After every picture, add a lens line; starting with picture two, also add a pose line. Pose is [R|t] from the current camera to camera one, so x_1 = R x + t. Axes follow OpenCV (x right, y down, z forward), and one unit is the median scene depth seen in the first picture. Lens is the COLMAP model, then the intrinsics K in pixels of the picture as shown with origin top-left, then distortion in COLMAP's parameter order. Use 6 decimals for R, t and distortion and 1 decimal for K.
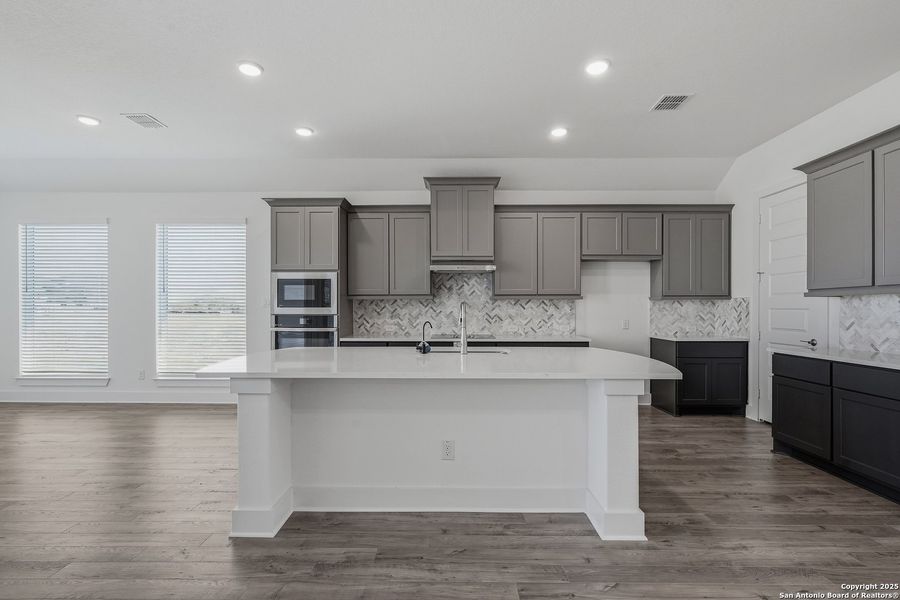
lens RADIAL K [[424.8, 0, 454.1], [0, 424.8, 313.3], [0, 0, 1]] dist [-0.013906, 0.006901]
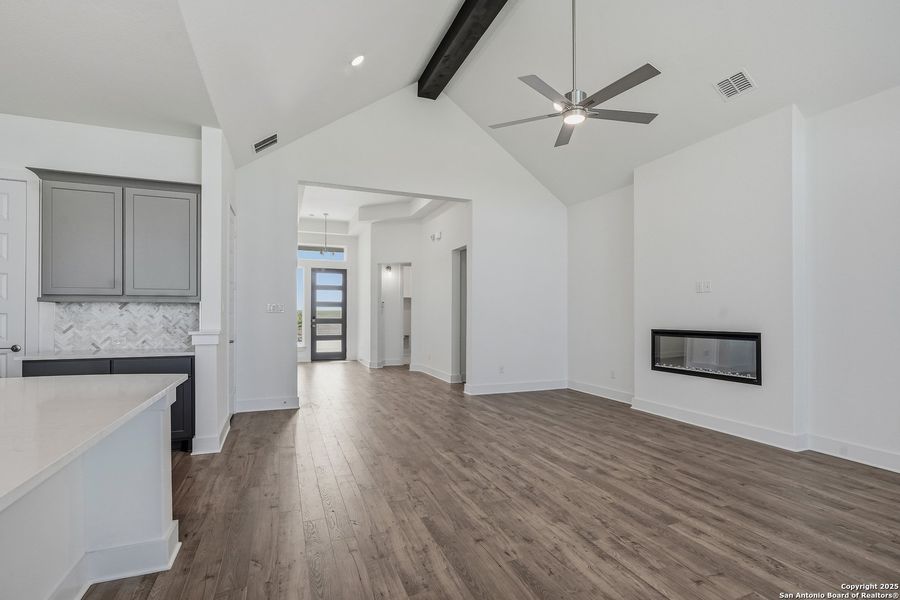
lens RADIAL K [[424.8, 0, 447.1], [0, 424.8, 306.5], [0, 0, 1]] dist [-0.013906, 0.006901]
pose [[-0.377054, 0.014222, 0.926082, -0.338661], [0.009836, 0.999887, -0.011351, -0.005239], [-0.926139, 0.004830, -0.377152, 0.371691]]
